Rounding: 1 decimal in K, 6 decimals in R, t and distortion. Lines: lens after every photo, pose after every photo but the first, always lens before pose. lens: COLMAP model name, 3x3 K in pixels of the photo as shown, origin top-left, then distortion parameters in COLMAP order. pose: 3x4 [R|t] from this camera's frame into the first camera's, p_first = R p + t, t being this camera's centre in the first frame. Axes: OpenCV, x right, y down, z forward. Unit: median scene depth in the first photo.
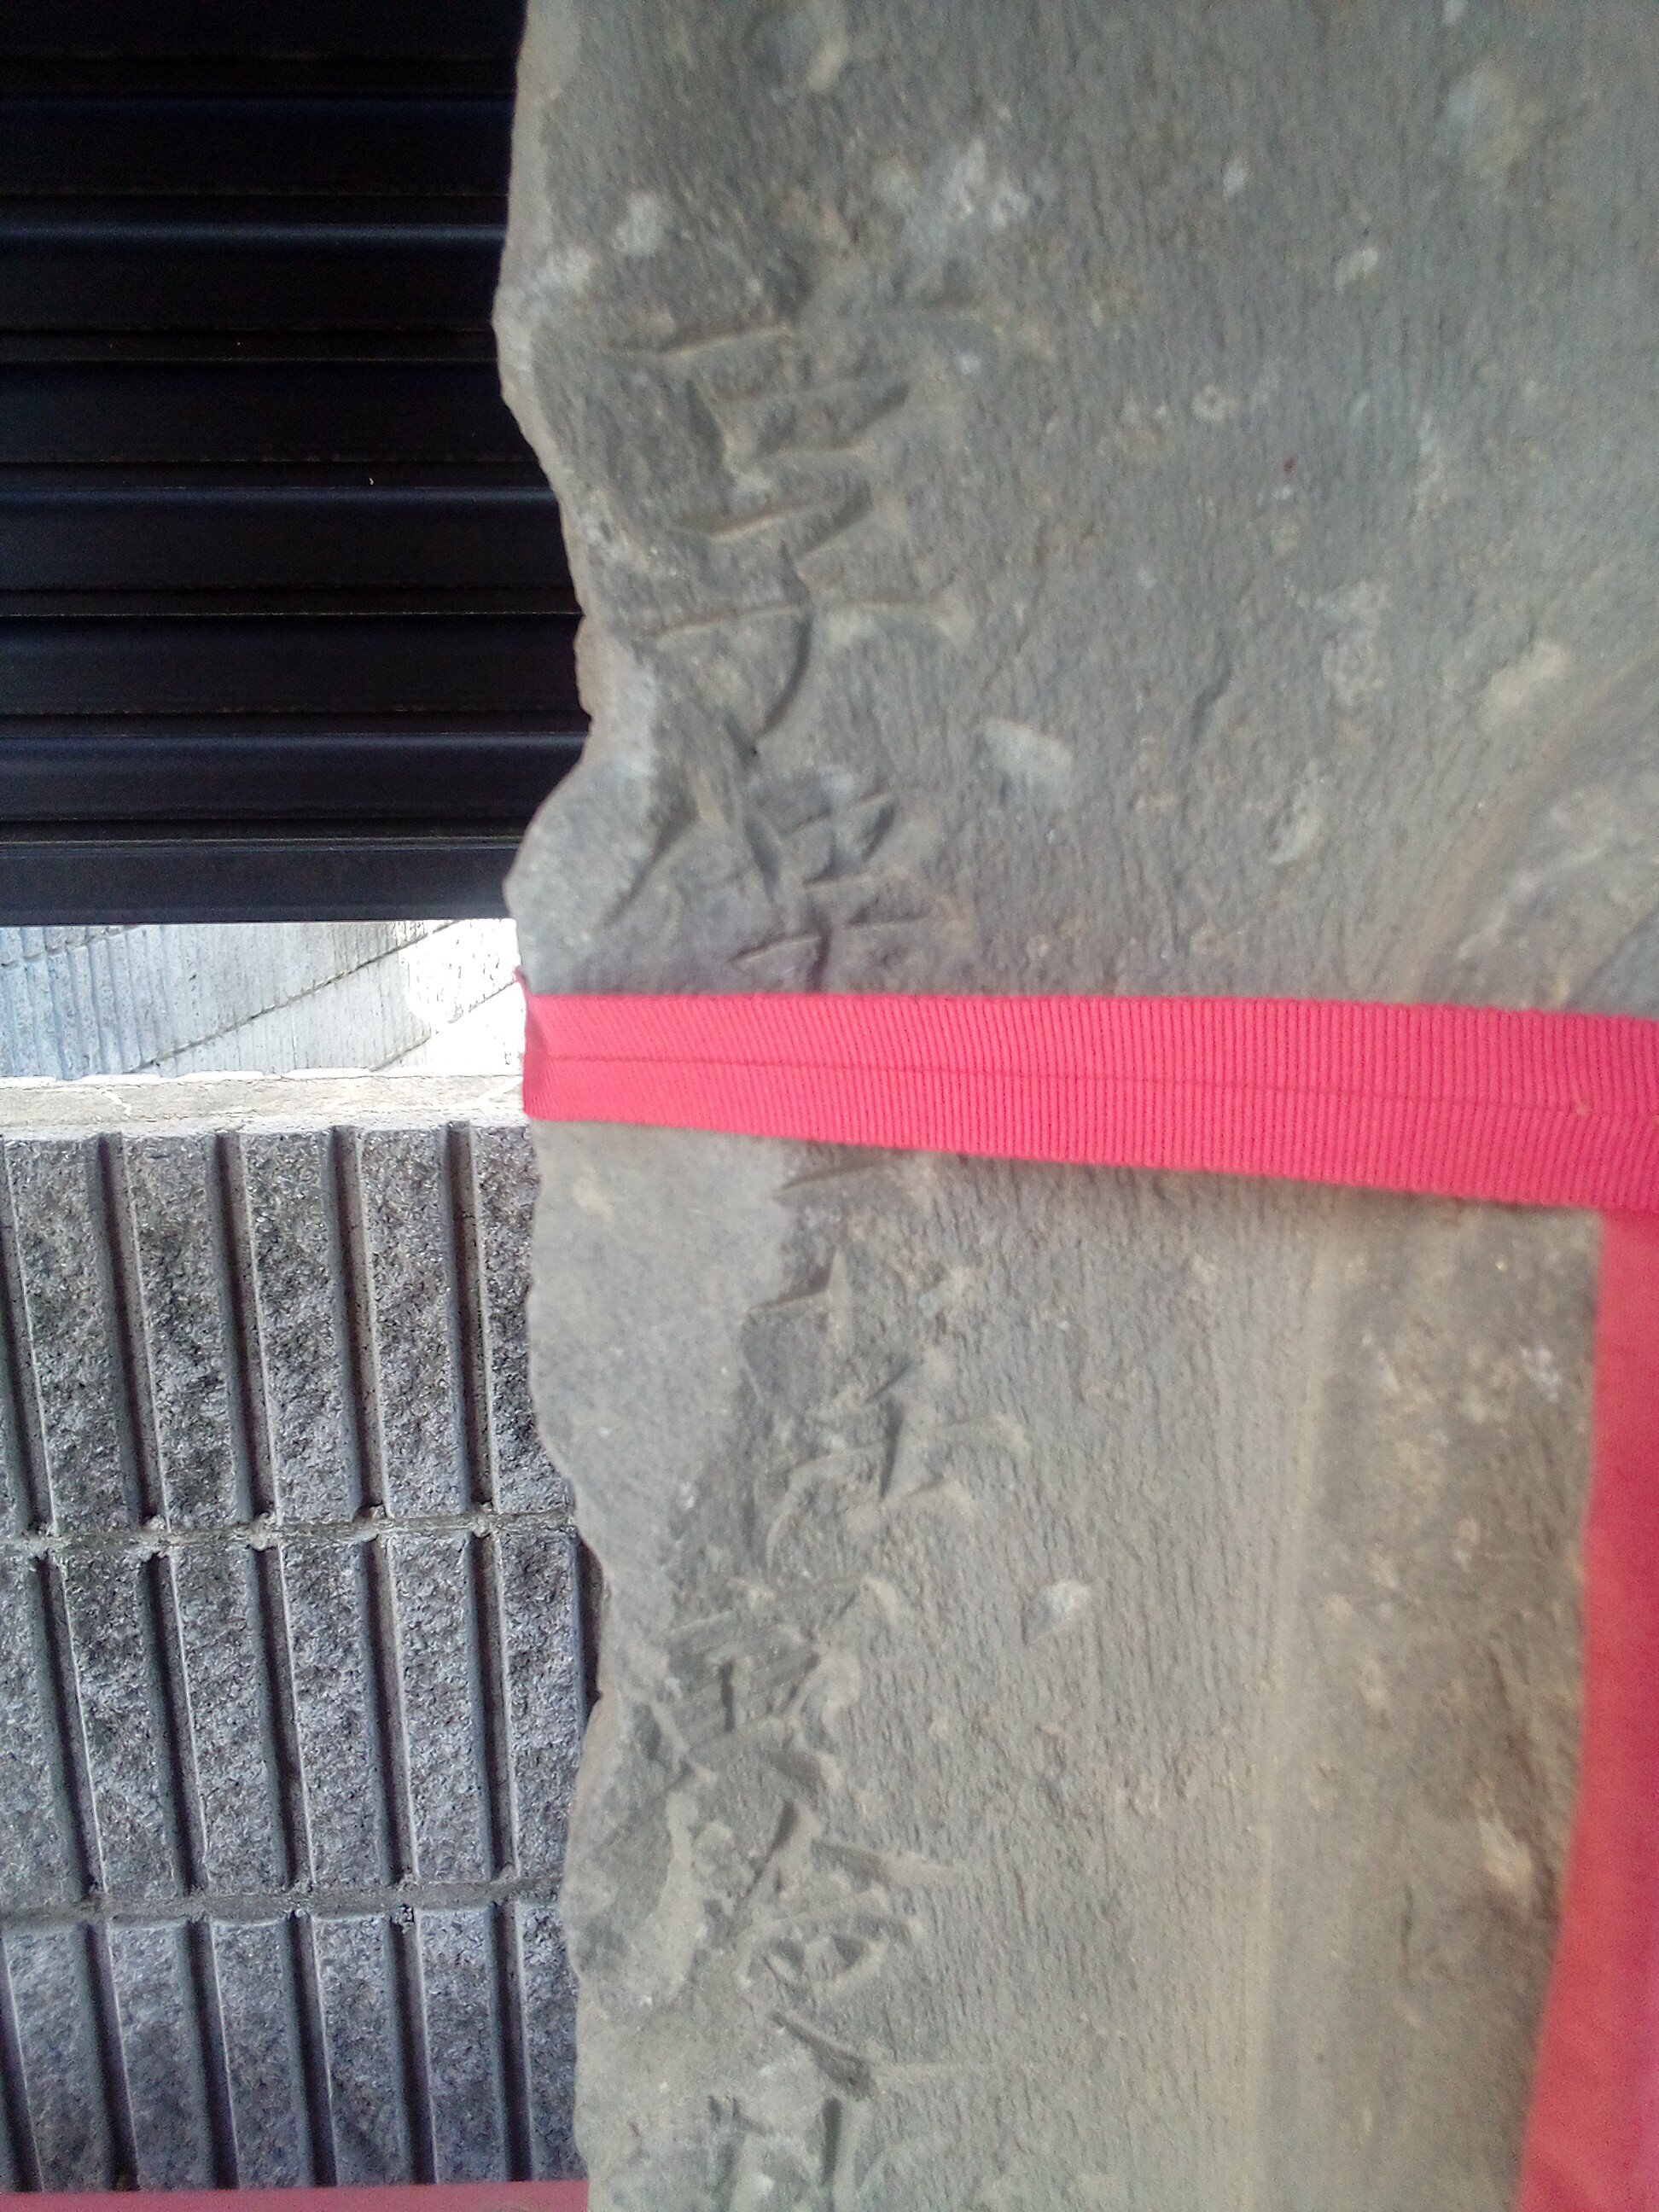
lens RADIAL K [[1745.8, 0, 829.5], [0, 1745.8, 1106.0], [0, 0, 1]] dist [0.059963, -0.065762]
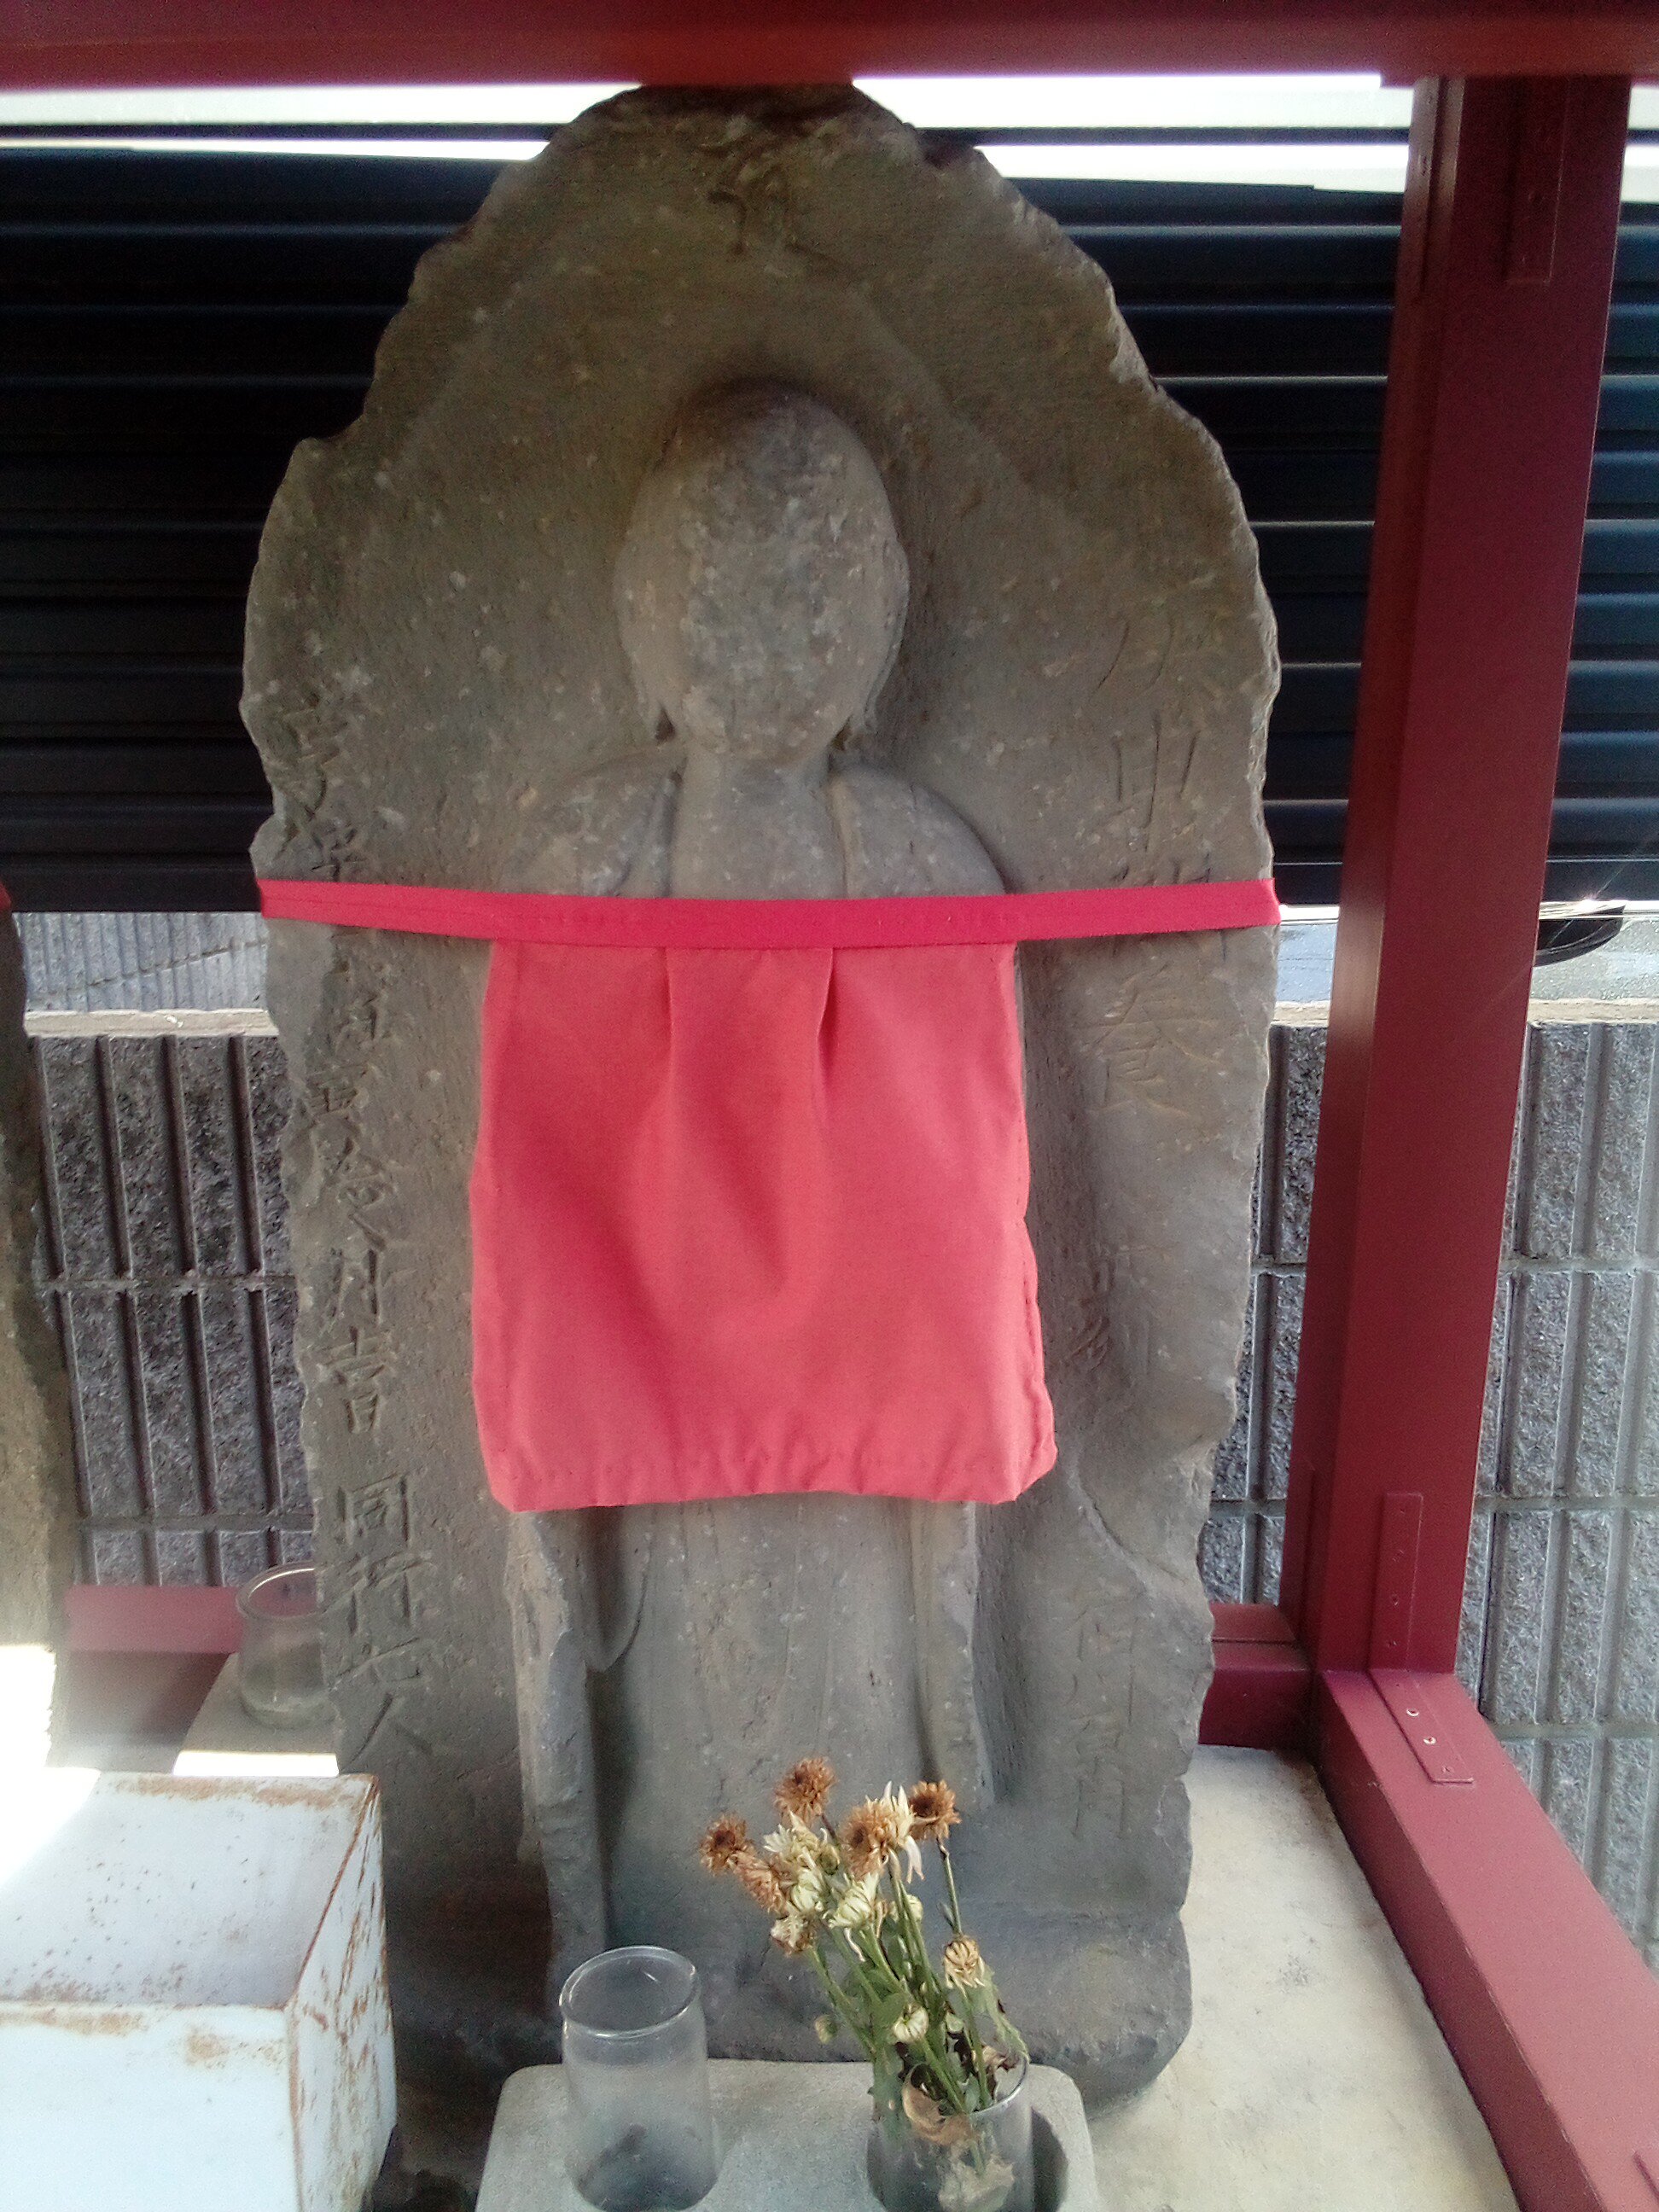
lens RADIAL K [[1803.1, 0, 828.2], [0, 1803.1, 1139.1], [0, 0, 1]] dist [0.087038, -0.079703]
pose [[0.998185, 0.017659, -0.057582, 0.333934], [-0.019078, 0.999525, -0.024195, 0.146541], [0.057128, 0.025250, 0.998048, -0.726083]]
